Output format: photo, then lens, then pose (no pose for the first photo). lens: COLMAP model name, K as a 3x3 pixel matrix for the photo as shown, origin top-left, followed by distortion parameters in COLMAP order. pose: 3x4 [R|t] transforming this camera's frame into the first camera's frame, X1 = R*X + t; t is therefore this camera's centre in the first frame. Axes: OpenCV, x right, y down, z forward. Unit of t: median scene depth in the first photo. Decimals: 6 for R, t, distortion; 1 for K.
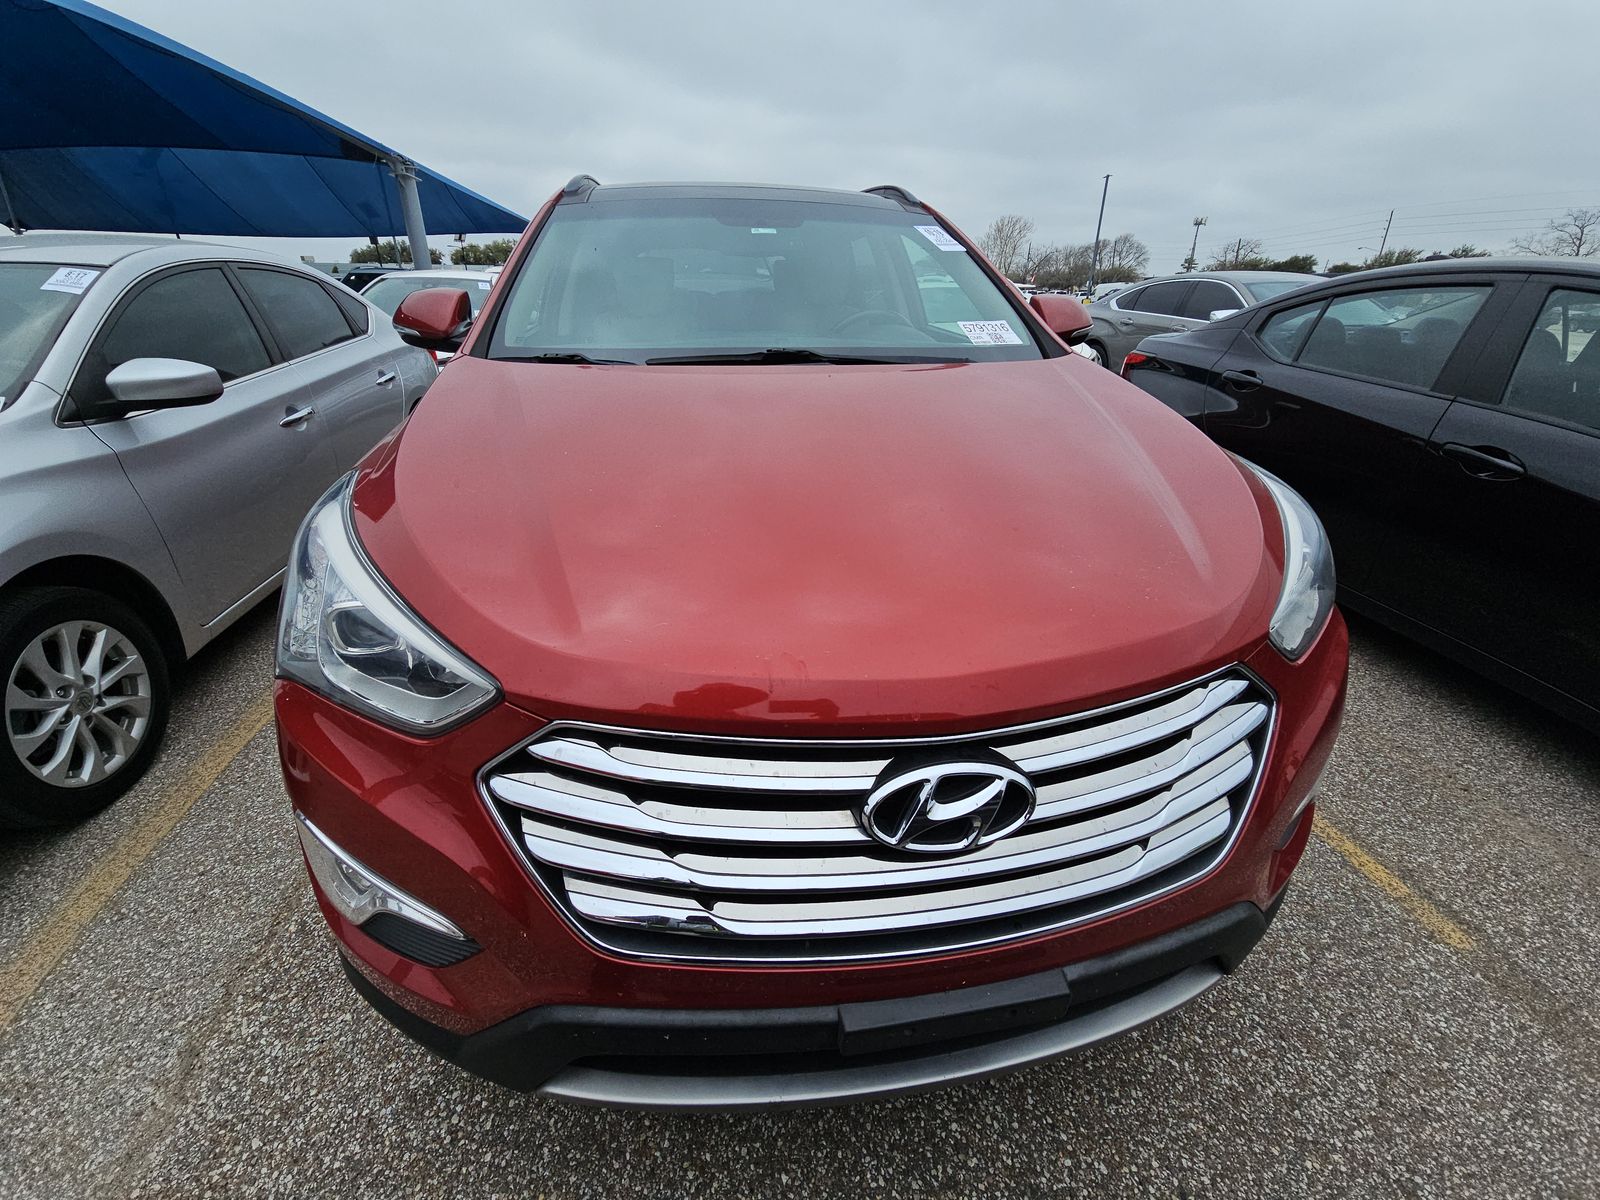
lens RADIAL K [[675.9, 0, 784.3], [0, 675.9, 608.9], [0, 0, 1]] dist [0.012671, -0.016041]
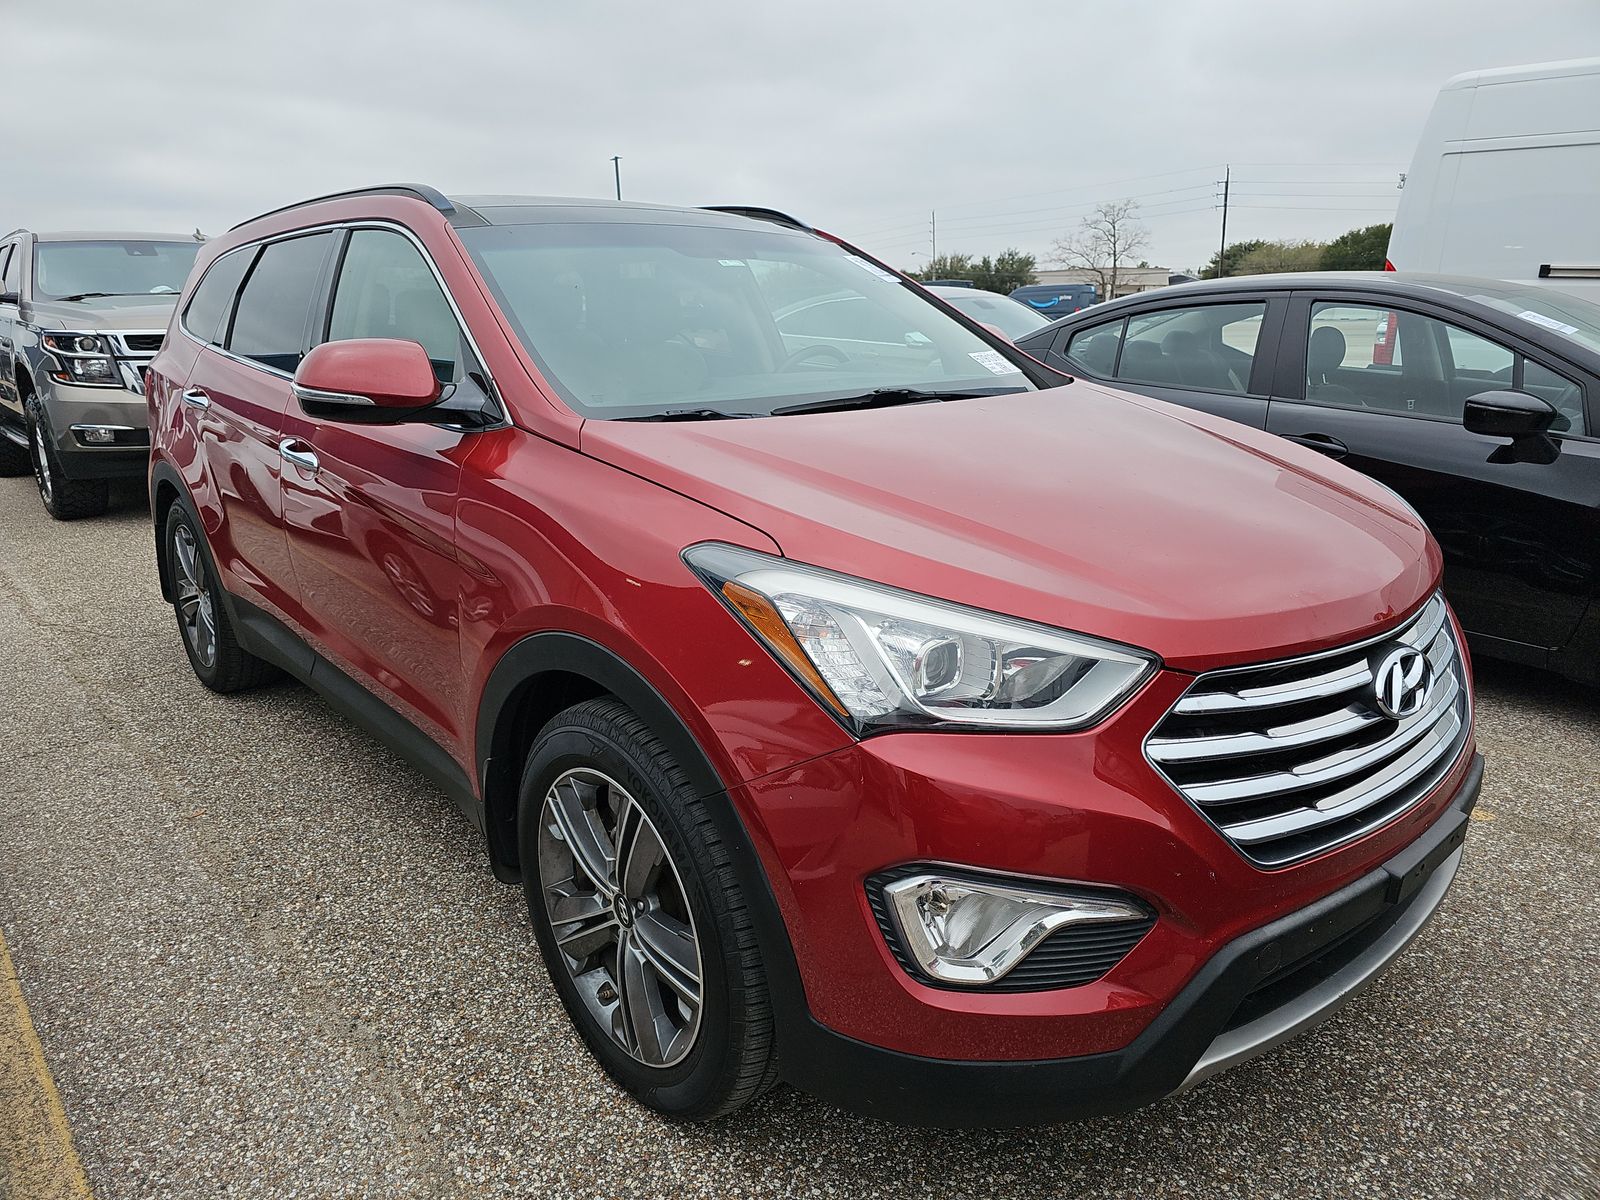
lens RADIAL K [[1127.2, 0, 800.0], [0, 1127.2, 600.0], [0, 0, 1]] dist [0.028816, -0.065413]
pose [[0.835720, -0.157938, 0.525955, -1.284345], [0.254290, 0.960179, -0.115726, 0.057182], [-0.486733, 0.230460, 0.842602, -0.243312]]
